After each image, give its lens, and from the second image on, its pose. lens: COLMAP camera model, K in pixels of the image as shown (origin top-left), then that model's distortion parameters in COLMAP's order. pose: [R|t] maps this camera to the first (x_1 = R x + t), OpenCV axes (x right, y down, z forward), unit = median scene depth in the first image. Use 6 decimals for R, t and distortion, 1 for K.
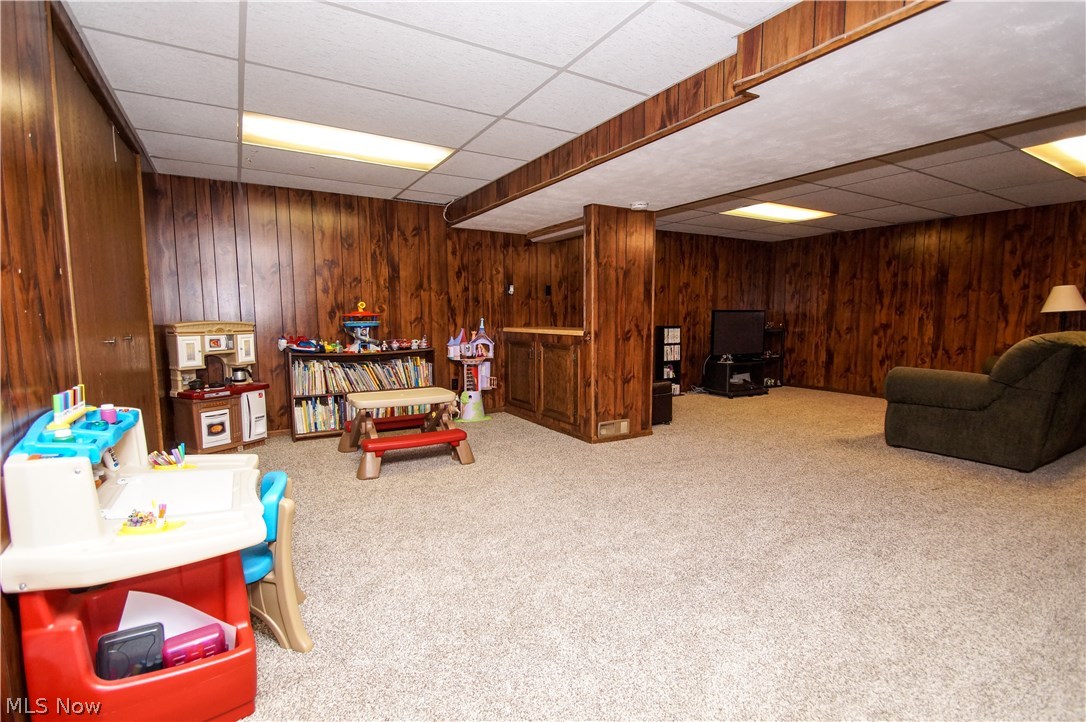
lens RADIAL K [[491.0, 0, 544.7], [0, 491.0, 375.1], [0, 0, 1]] dist [0.020601, -0.018199]
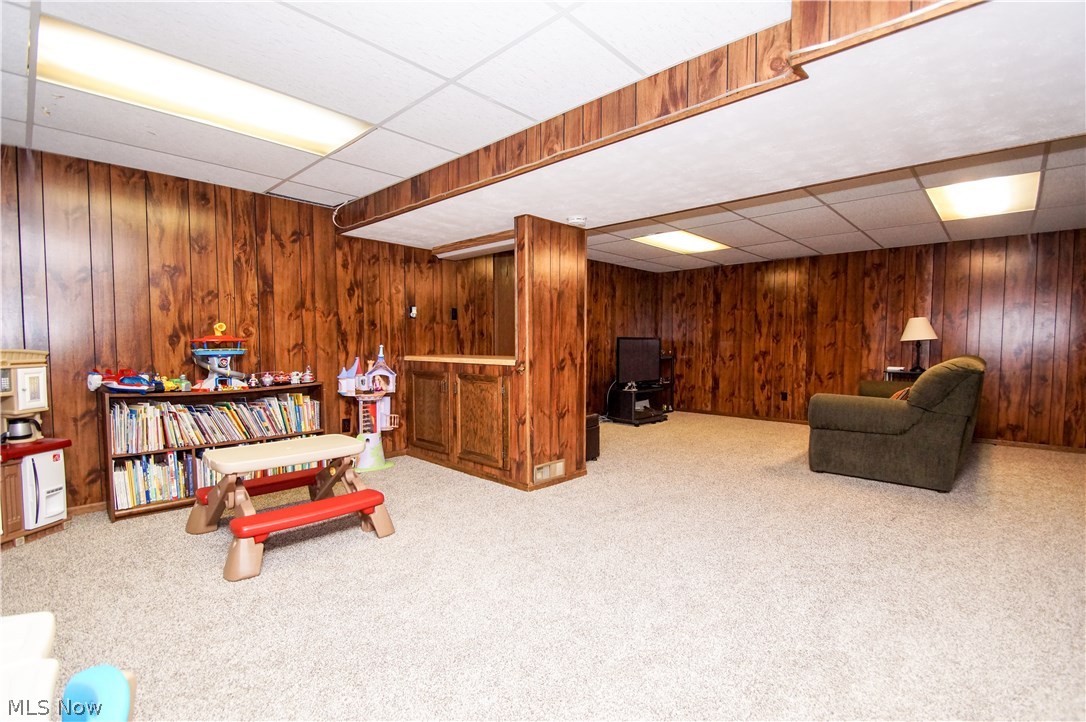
lens RADIAL K [[491.0, 0, 544.7], [0, 491.0, 375.1], [0, 0, 1]] dist [0.020601, -0.018199]
pose [[0.966002, -0.013133, 0.258201, -0.087389], [0.027066, 0.998358, -0.050483, -0.017224], [-0.257114, 0.055756, 0.964771, 0.147223]]
